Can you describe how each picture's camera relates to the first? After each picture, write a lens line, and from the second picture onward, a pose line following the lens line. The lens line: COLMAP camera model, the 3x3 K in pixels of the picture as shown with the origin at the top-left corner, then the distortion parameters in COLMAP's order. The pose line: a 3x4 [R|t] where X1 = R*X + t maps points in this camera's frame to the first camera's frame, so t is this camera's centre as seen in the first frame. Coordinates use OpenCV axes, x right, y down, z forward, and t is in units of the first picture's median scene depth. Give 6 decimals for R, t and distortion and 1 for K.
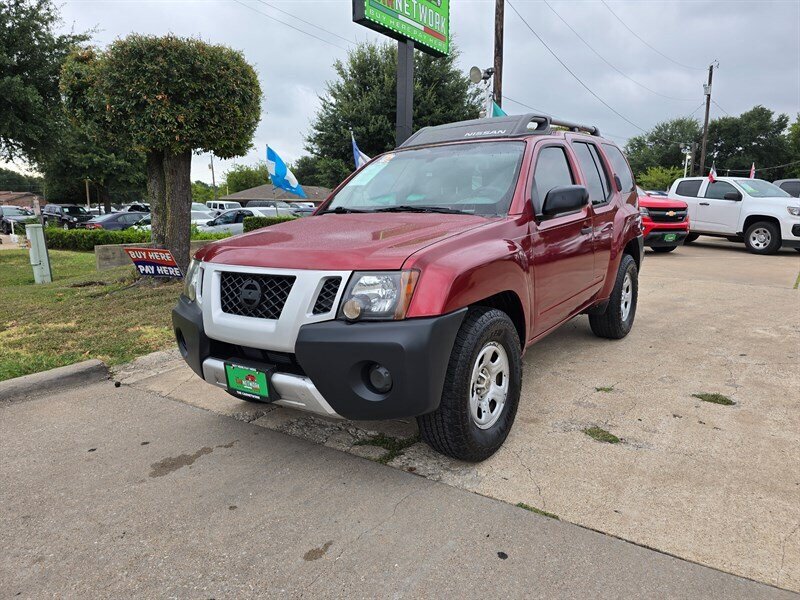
lens RADIAL K [[535.4, 0, 399.9], [0, 535.4, 299.5], [0, 0, 1]] dist [0.058602, -0.055226]
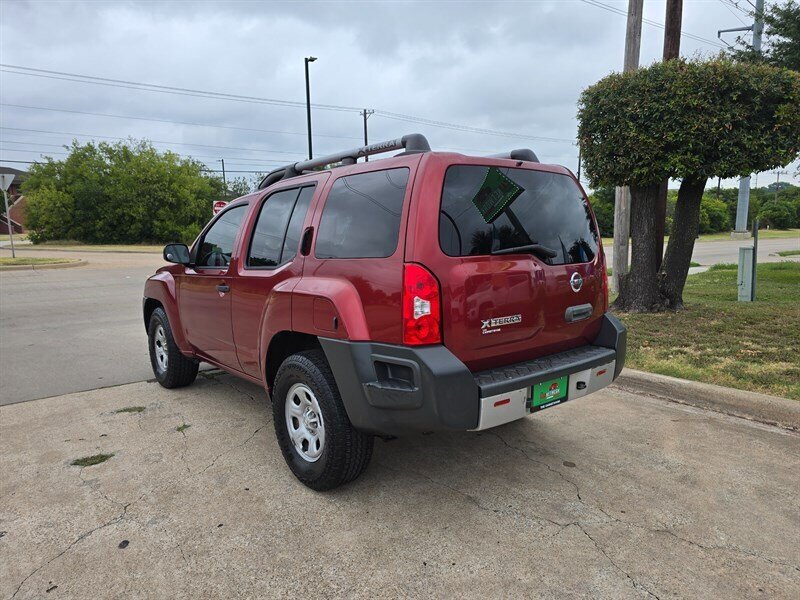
lens RADIAL K [[535.4, 0, 411.0], [0, 535.4, 301.0], [0, 0, 1]] dist [0.058602, -0.055226]
pose [[-0.247647, 0.159349, -0.955656, 1.221983], [-0.155065, 0.967147, 0.201448, -0.362560], [0.956361, 0.198076, -0.214801, 1.559592]]
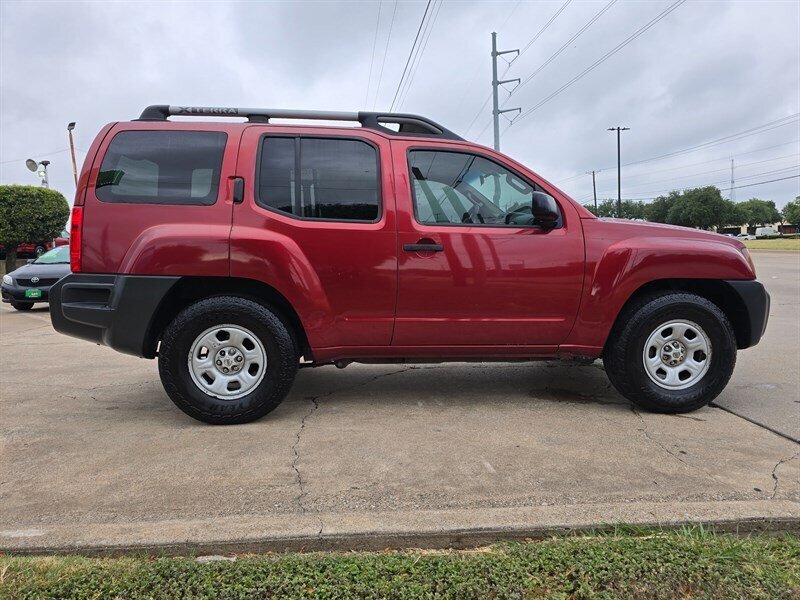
lens RADIAL K [[535.4, 0, 406.1], [0, 535.4, 300.7], [0, 0, 1]] dist [0.058602, -0.055226]
pose [[-0.651639, -0.038972, 0.757527, -0.635090], [0.168157, 0.966408, 0.194370, -0.250234], [-0.739655, 0.254043, -0.623196, 1.826775]]
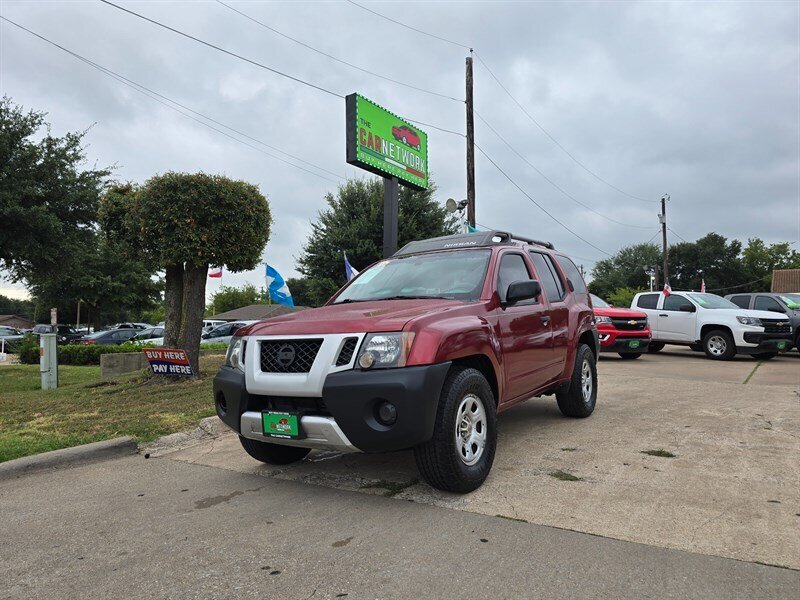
lens RADIAL K [[535.4, 0, 396.9], [0, 535.4, 296.5], [0, 0, 1]] dist [0.058602, -0.055226]
pose [[0.999604, -0.003719, 0.027878, -0.029362], [0.009914, 0.974182, -0.225546, 0.098689], [-0.026319, 0.225733, 0.973834, -0.210339]]
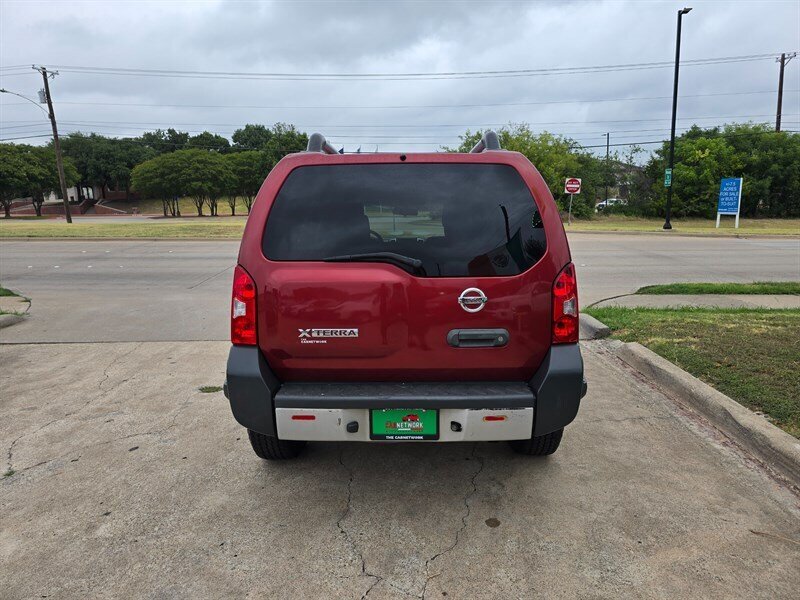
lens RADIAL K [[535.4, 0, 402.1], [0, 535.4, 295.6], [0, 0, 1]] dist [0.058602, -0.055226]
pose [[-0.820857, 0.129084, -0.556355, 0.826101], [-0.066352, 0.945975, 0.317379, -0.466402], [0.567266, 0.297438, -0.767945, 2.047618]]
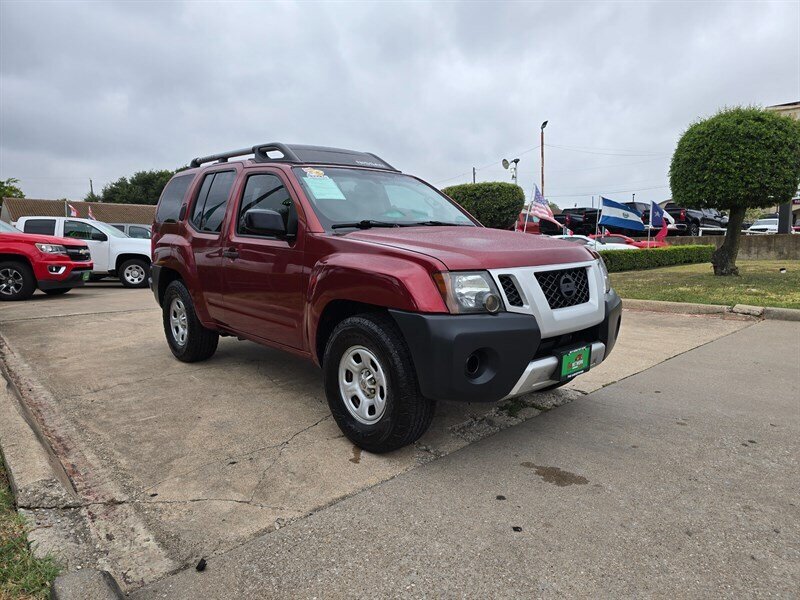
lens RADIAL K [[535.4, 0, 404.1], [0, 535.4, 311.4], [0, 0, 1]] dist [0.058602, -0.055226]
pose [[0.208627, -0.116042, 0.971086, -0.992374], [0.181695, 0.980248, 0.078102, -0.075709], [-0.960969, 0.160148, 0.225591, 0.726281]]
